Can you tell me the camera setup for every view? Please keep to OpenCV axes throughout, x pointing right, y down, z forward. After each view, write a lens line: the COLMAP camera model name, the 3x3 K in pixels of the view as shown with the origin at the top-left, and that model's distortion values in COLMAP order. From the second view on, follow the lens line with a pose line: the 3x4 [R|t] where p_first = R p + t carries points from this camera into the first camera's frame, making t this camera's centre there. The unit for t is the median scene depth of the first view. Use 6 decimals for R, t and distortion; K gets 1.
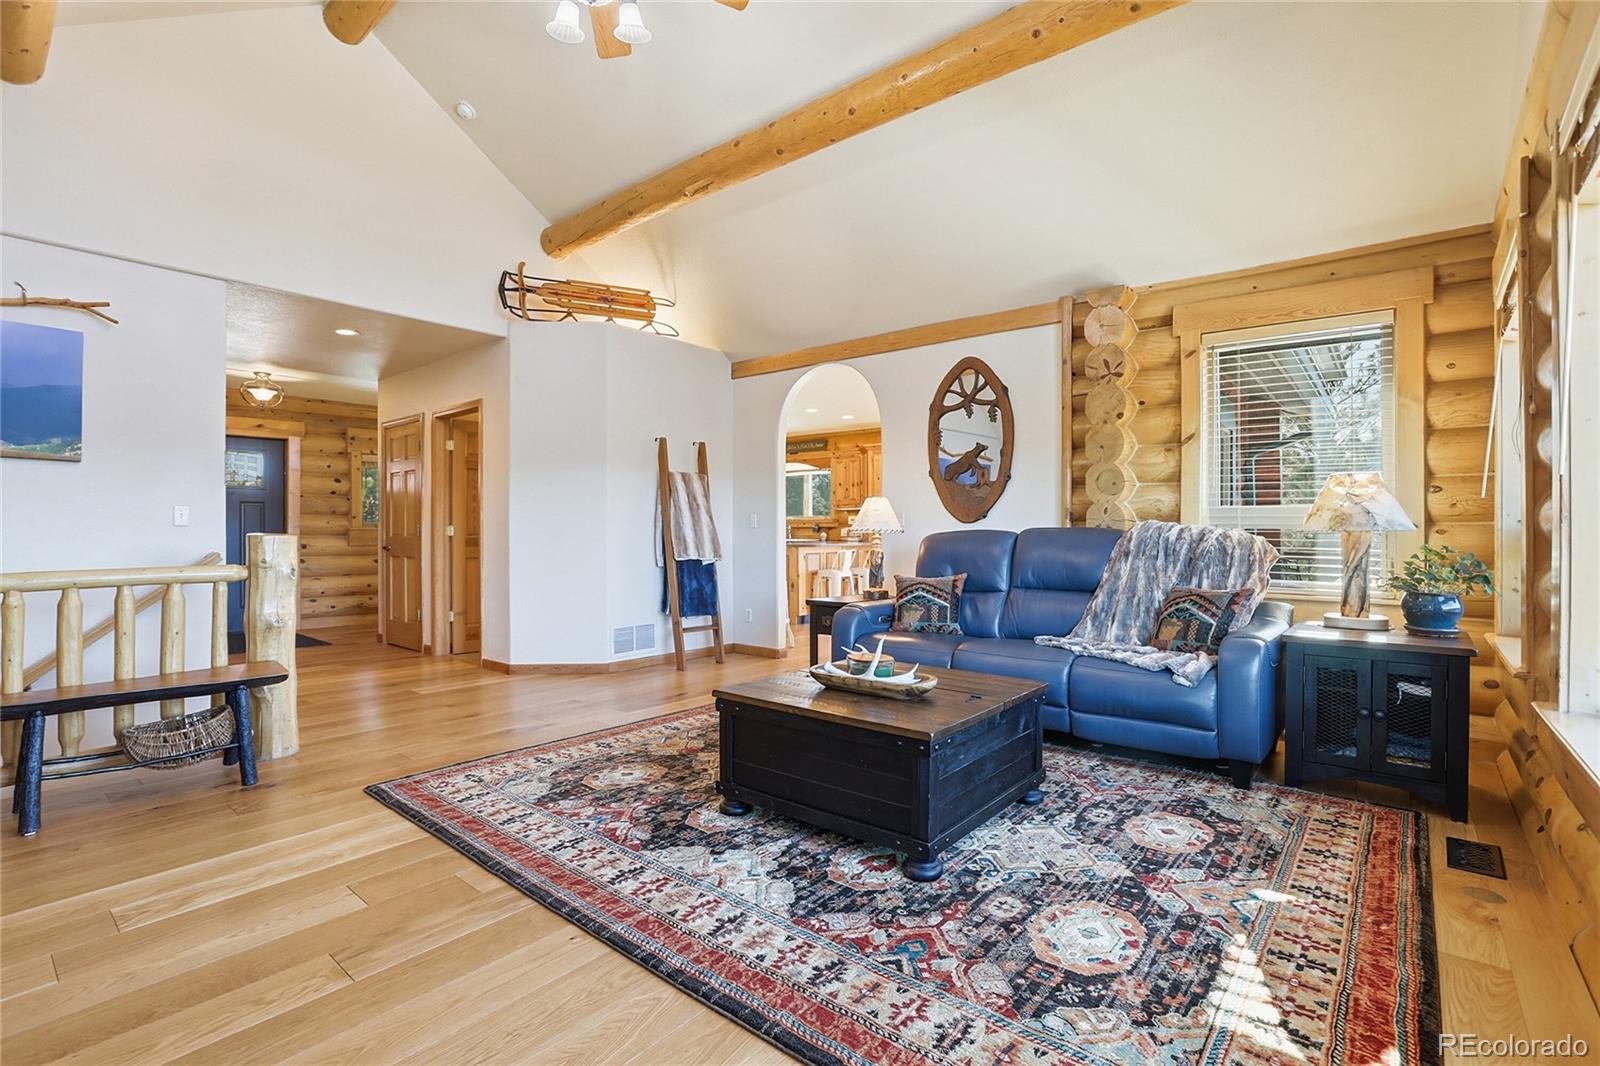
lens RADIAL K [[734.0, 0, 793.1], [0, 734.0, 522.8], [0, 0, 1]] dist [-0.063528, 0.022862]
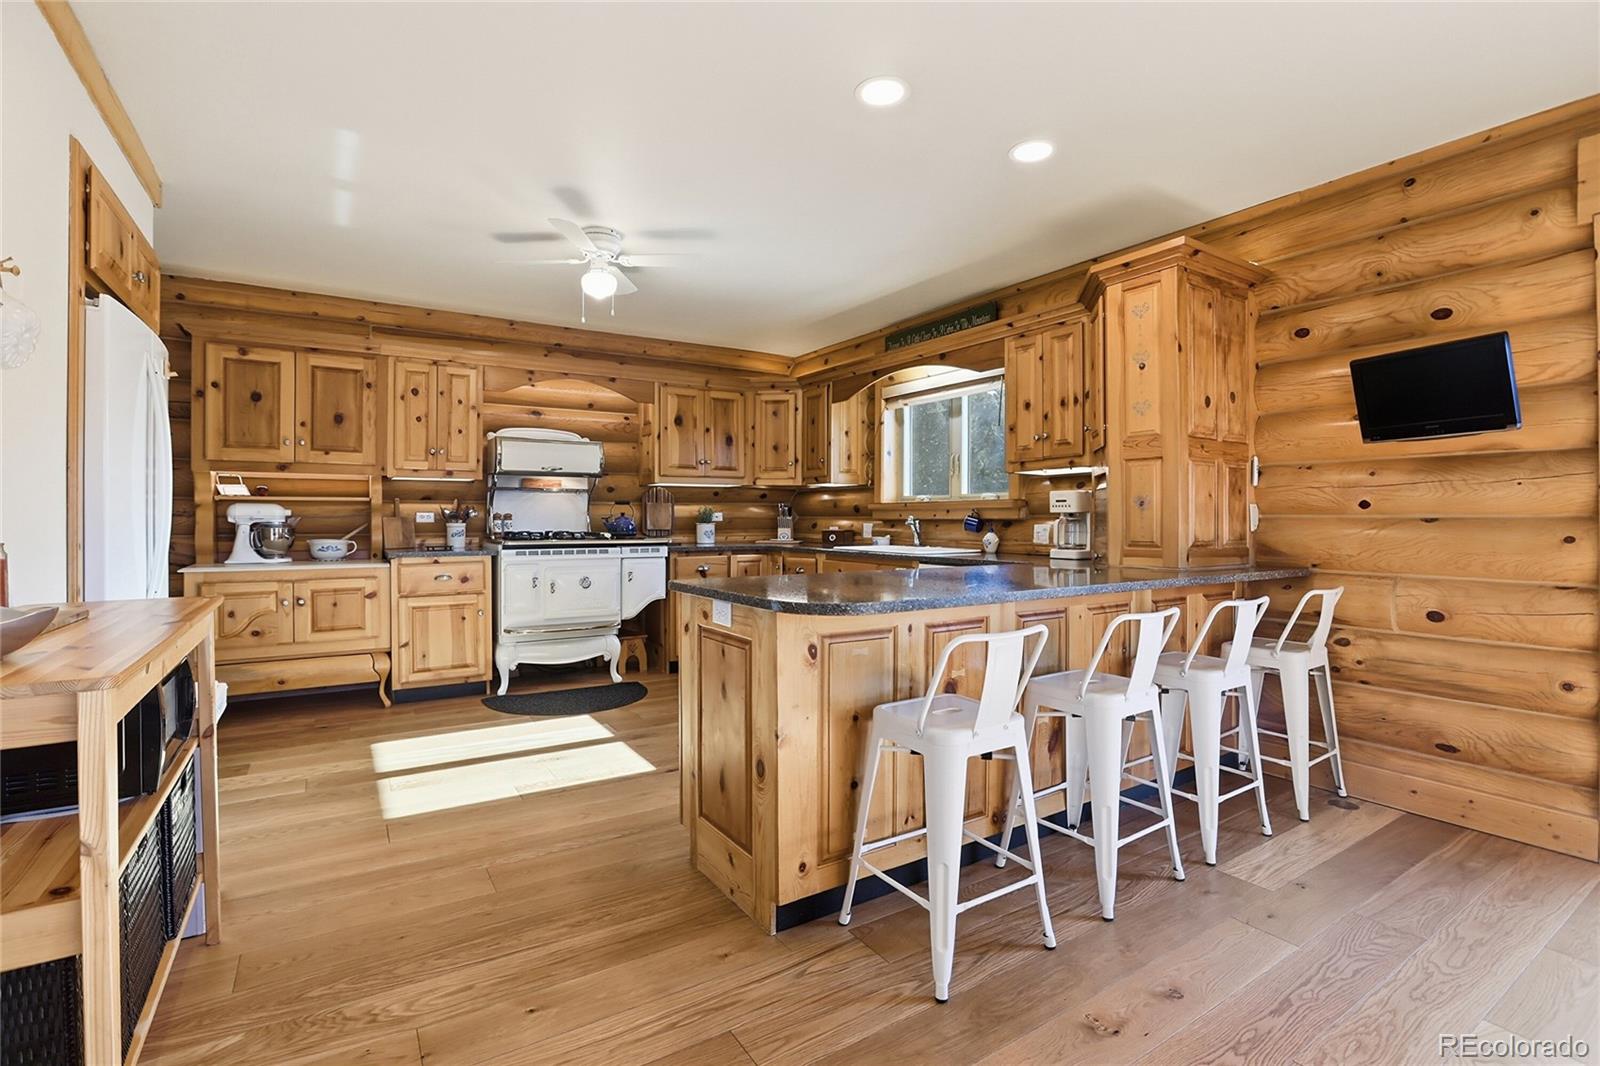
lens RADIAL K [[734.0, 0, 793.1], [0, 734.0, 522.8], [0, 0, 1]] dist [-0.063528, 0.022862]
pose [[0.952524, 0.005114, -0.304419, 0.060571], [-0.000796, 0.999897, 0.014305, 0.001884], [0.304461, -0.013383, 0.952431, 0.584768]]
